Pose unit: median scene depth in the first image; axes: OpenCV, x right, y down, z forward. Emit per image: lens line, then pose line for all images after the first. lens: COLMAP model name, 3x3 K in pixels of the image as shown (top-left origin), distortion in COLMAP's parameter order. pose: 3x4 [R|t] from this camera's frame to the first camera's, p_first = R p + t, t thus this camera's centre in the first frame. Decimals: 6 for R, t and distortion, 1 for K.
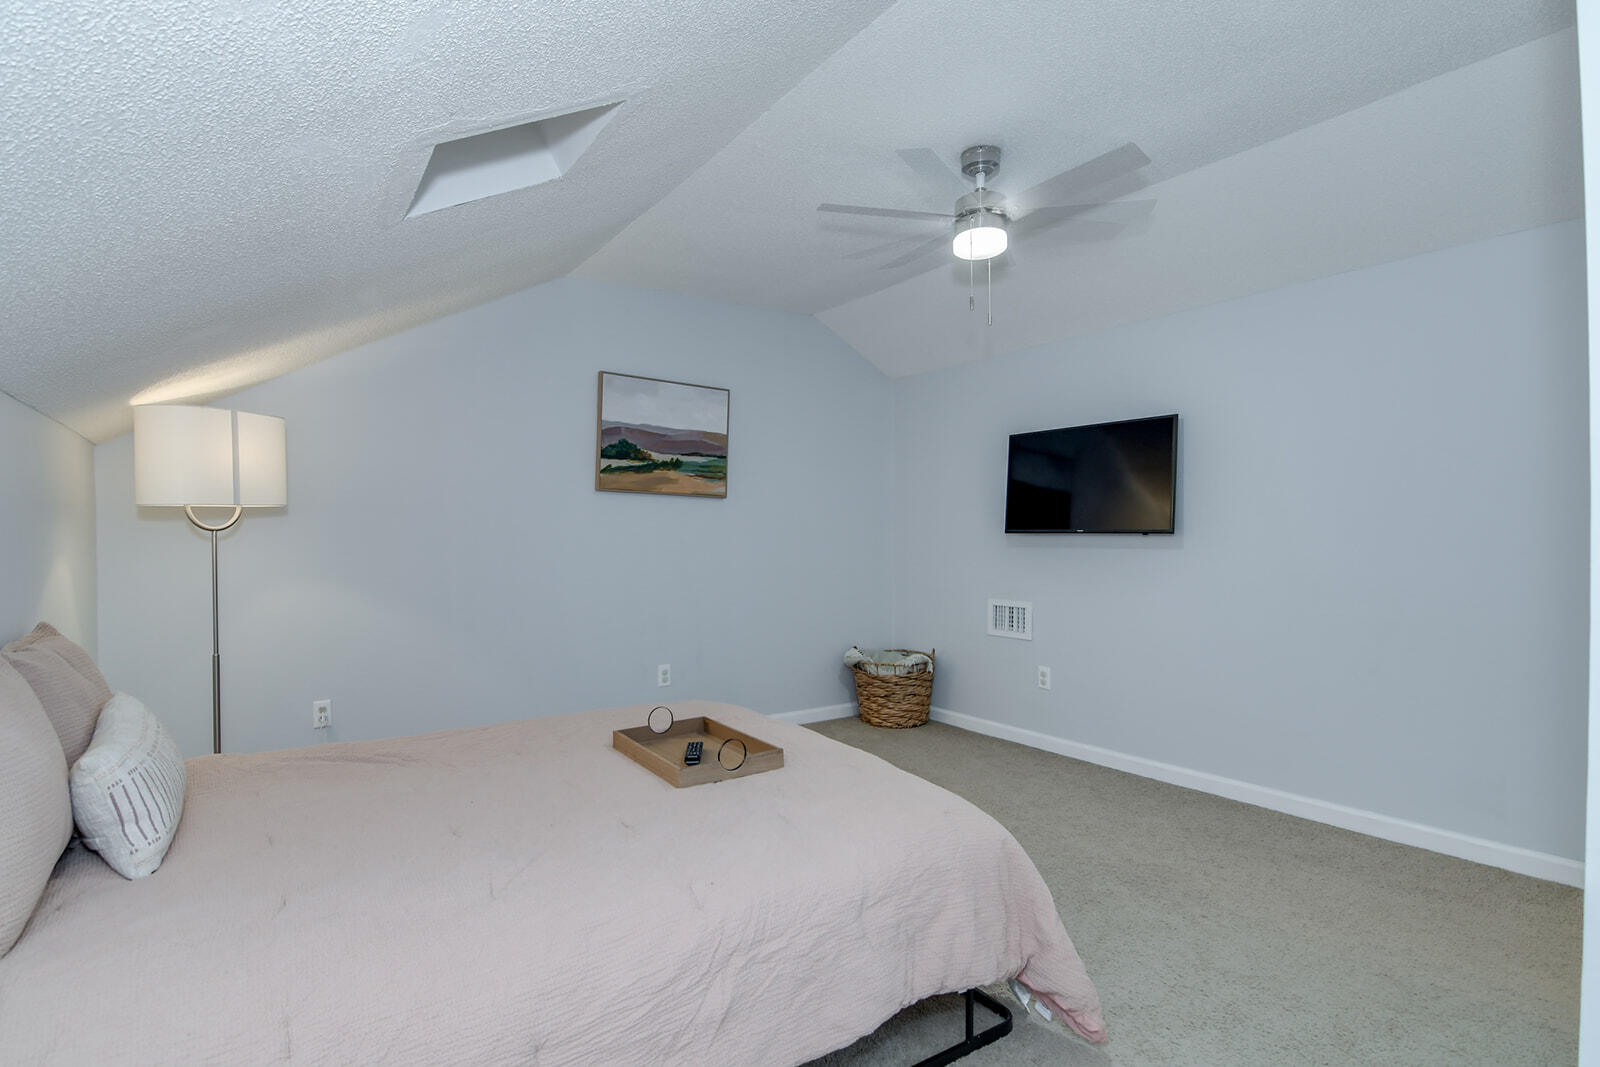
lens RADIAL K [[782.9, 0, 783.7], [0, 782.9, 534.8], [0, 0, 1]] dist [0.001834, -0.014640]
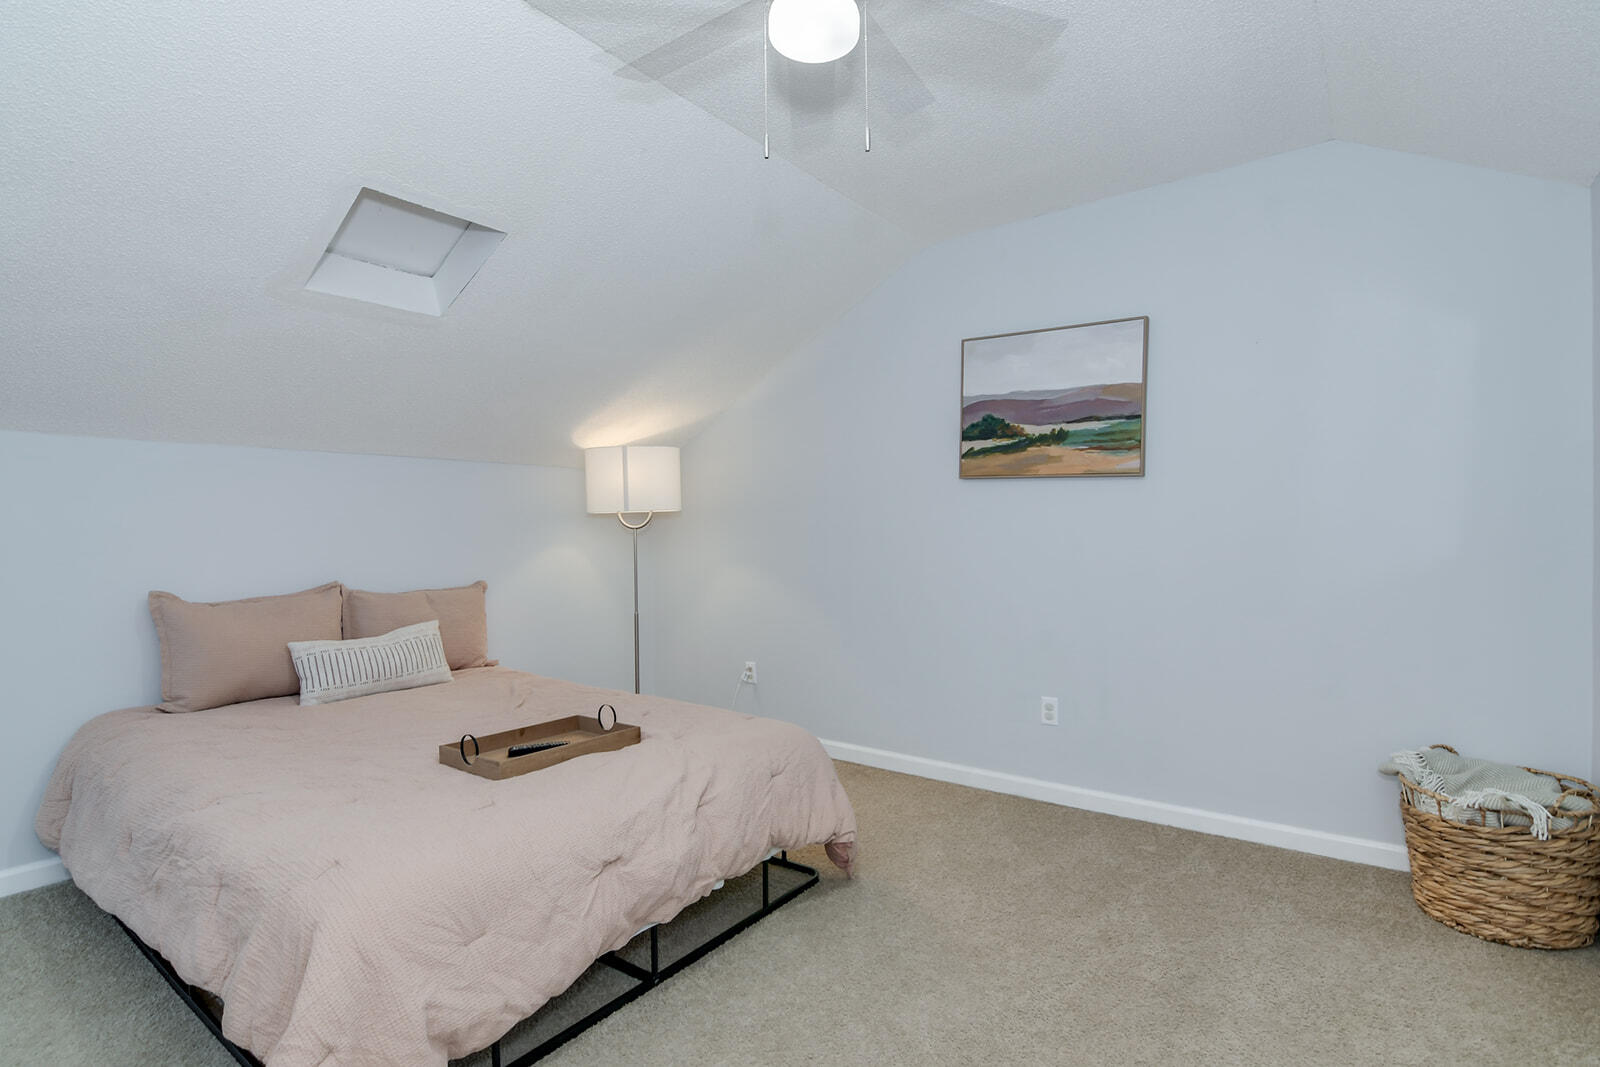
lens RADIAL K [[782.9, 0, 783.7], [0, 782.9, 534.8], [0, 0, 1]] dist [0.001834, -0.014640]
pose [[0.352323, 0.007013, -0.935852, 0.486480], [0.007075, 0.999923, 0.010156, -0.004372], [0.935852, -0.010199, 0.352247, 0.488853]]
